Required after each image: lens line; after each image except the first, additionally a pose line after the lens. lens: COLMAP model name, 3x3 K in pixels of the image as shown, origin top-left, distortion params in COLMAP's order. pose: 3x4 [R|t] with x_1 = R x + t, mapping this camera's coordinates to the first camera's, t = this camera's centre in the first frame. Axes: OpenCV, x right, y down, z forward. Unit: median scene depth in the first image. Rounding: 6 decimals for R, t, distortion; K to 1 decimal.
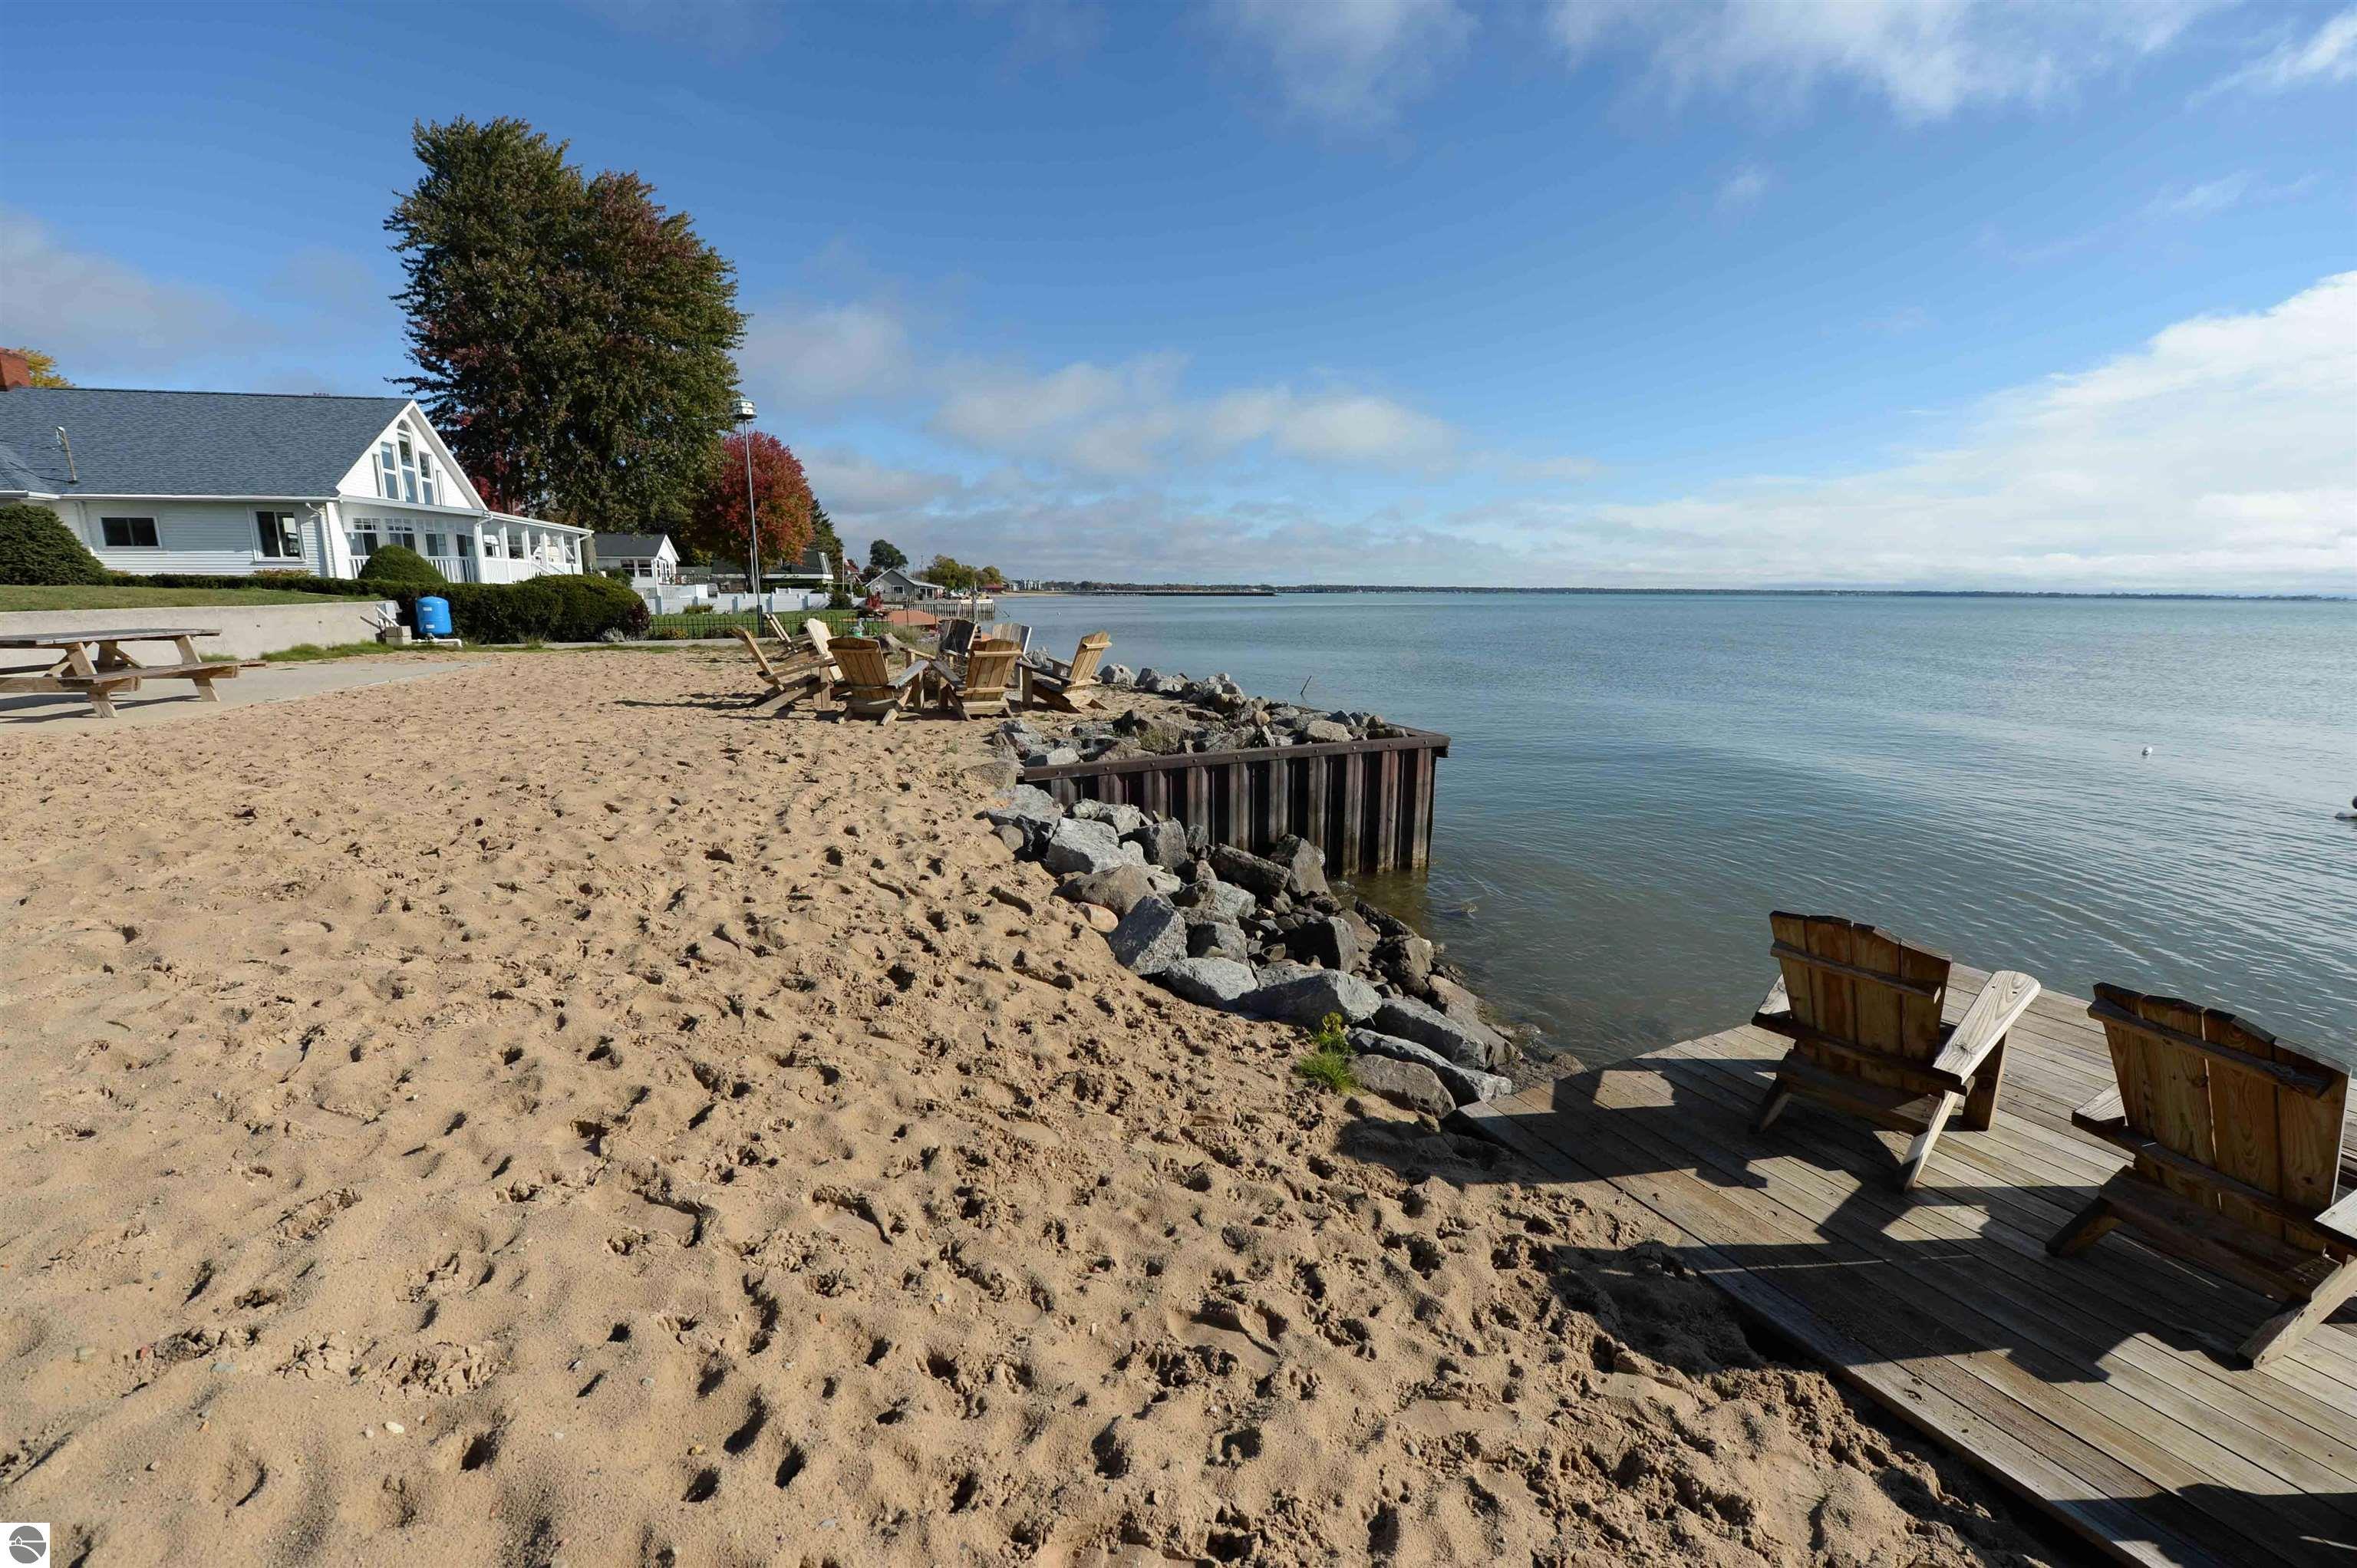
lens RADIAL K [[968.9, 0, 1176.7], [0, 968.9, 773.4], [0, 0, 1]] dist [-0.000979, -0.013629]
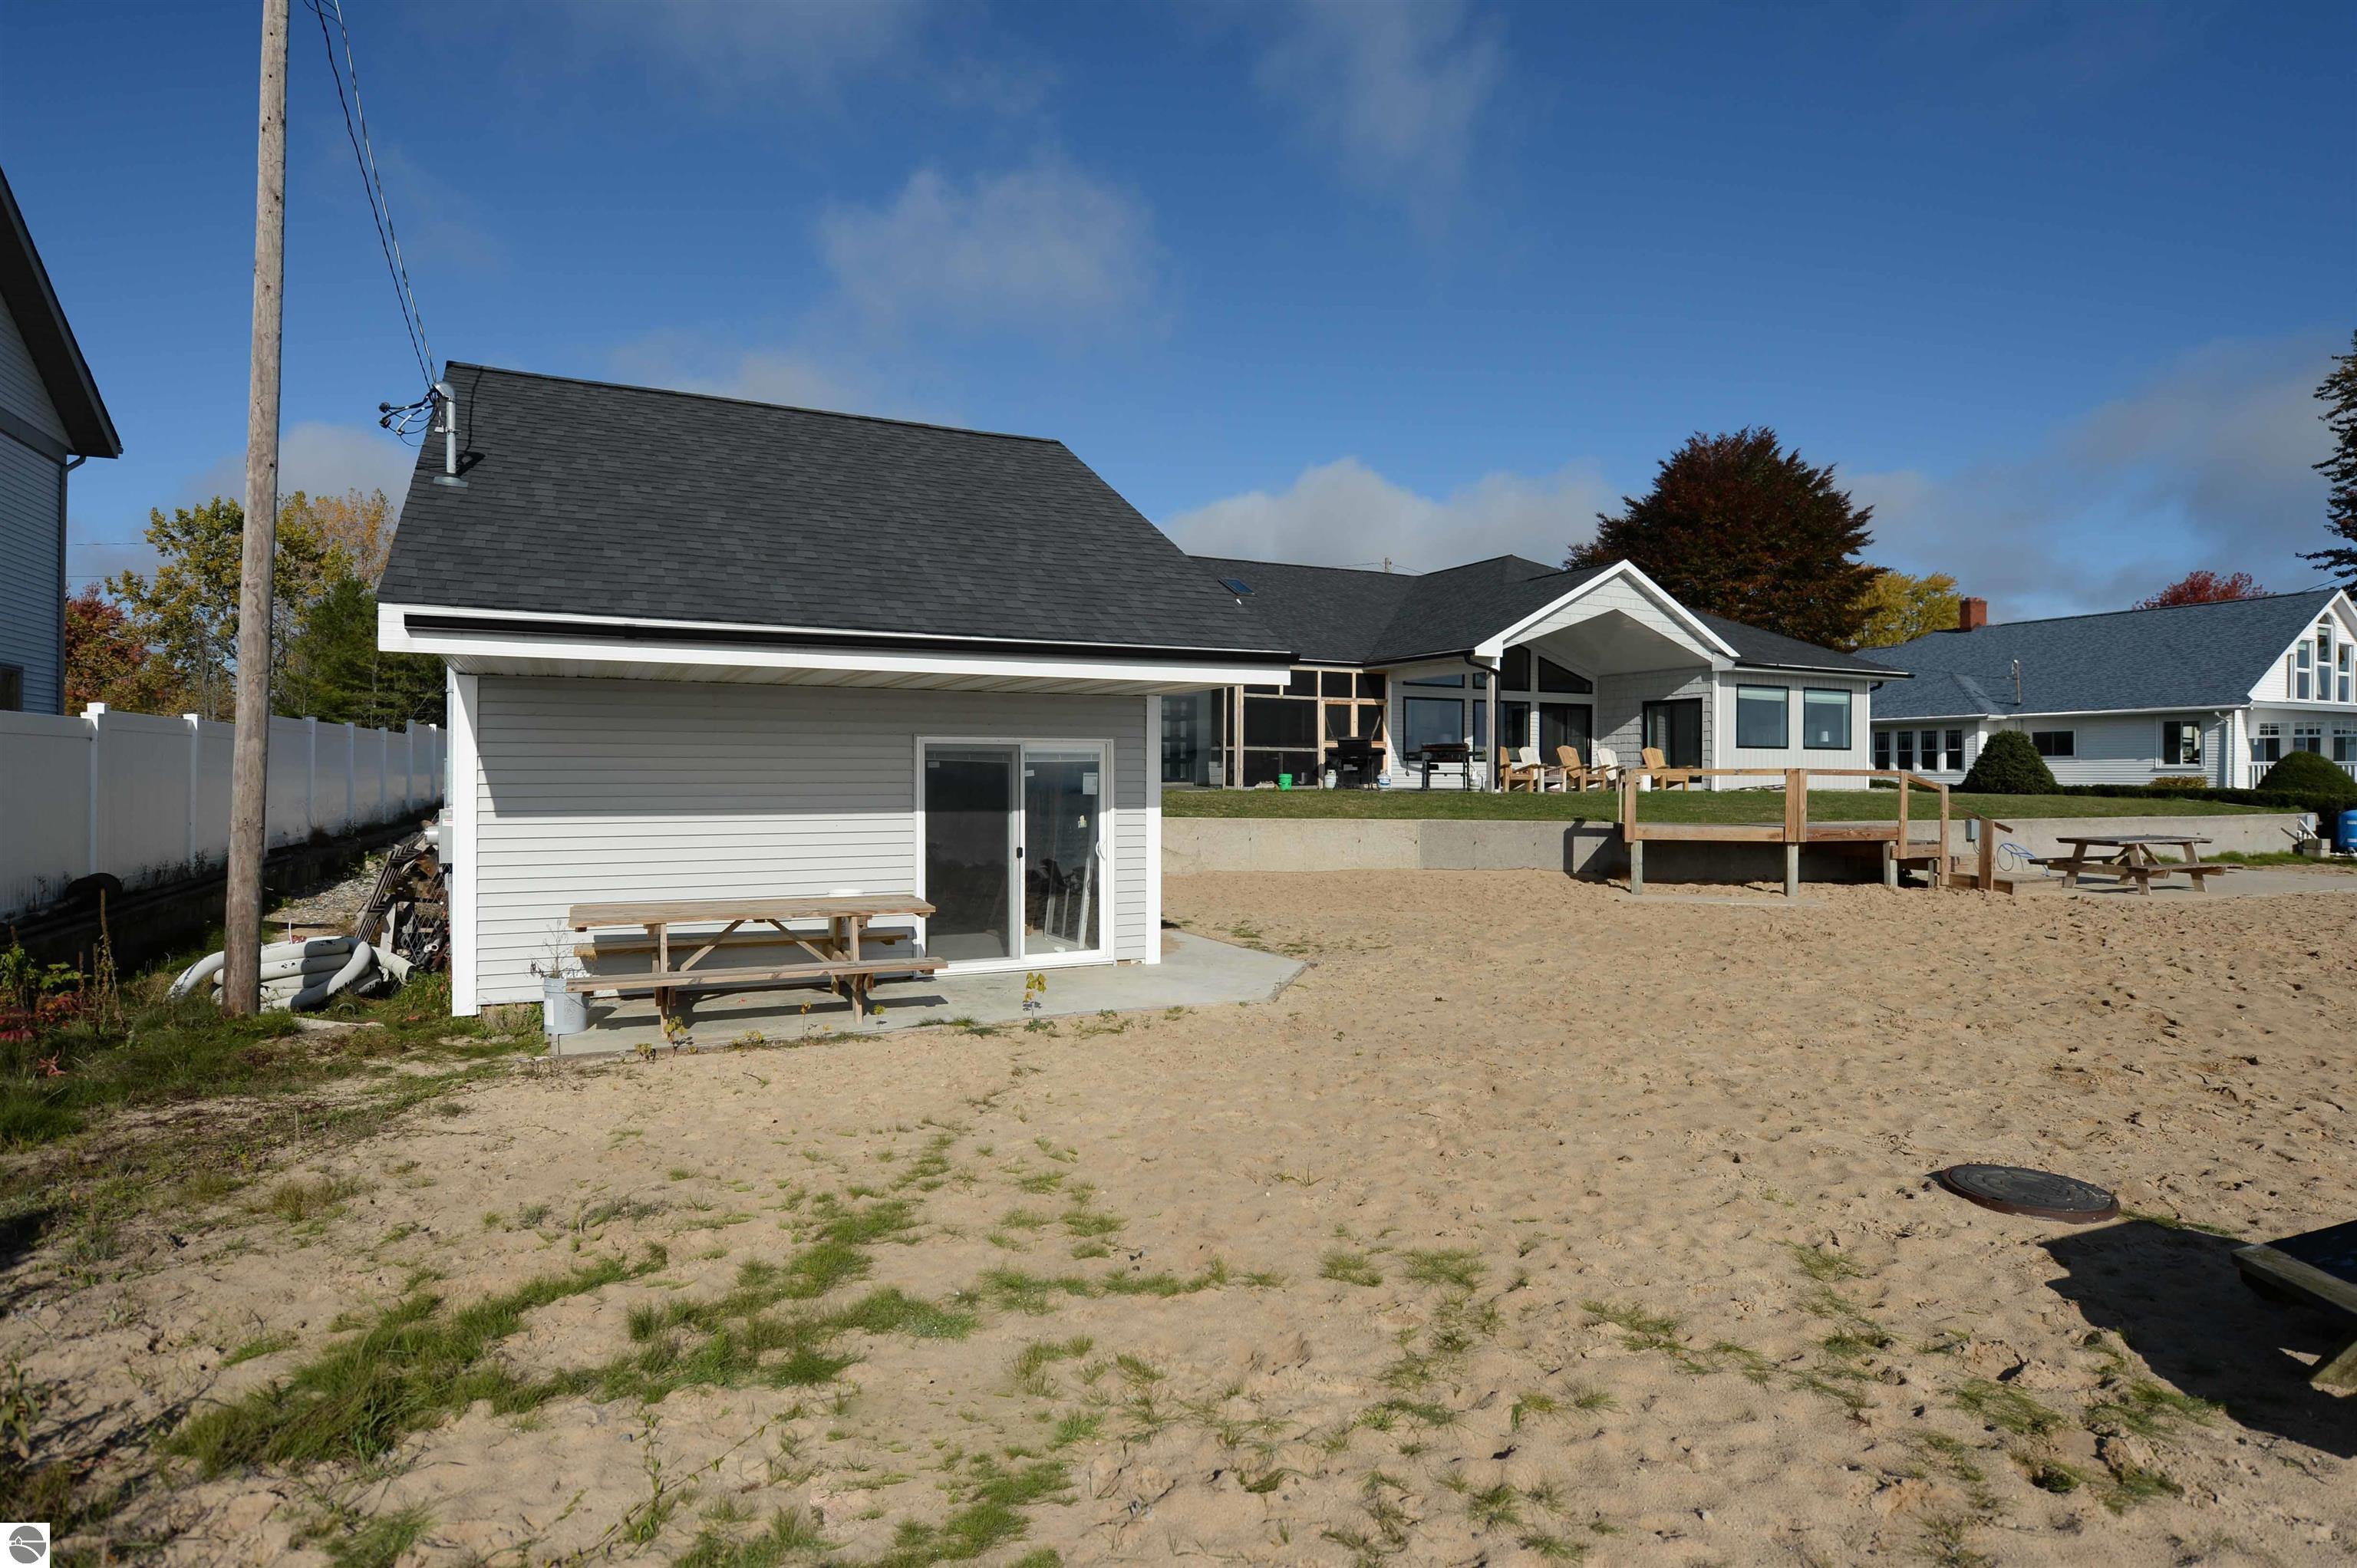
lens RADIAL K [[1245.5, 0, 1175.2], [0, 1245.5, 782.6], [0, 0, 1]] dist [-0.005185, -0.001900]
pose [[0.192726, 0.001643, -0.981251, 0.137760], [-0.185448, 0.982038, -0.034779, 0.033675], [0.963569, 0.188674, 0.189569, -0.245783]]
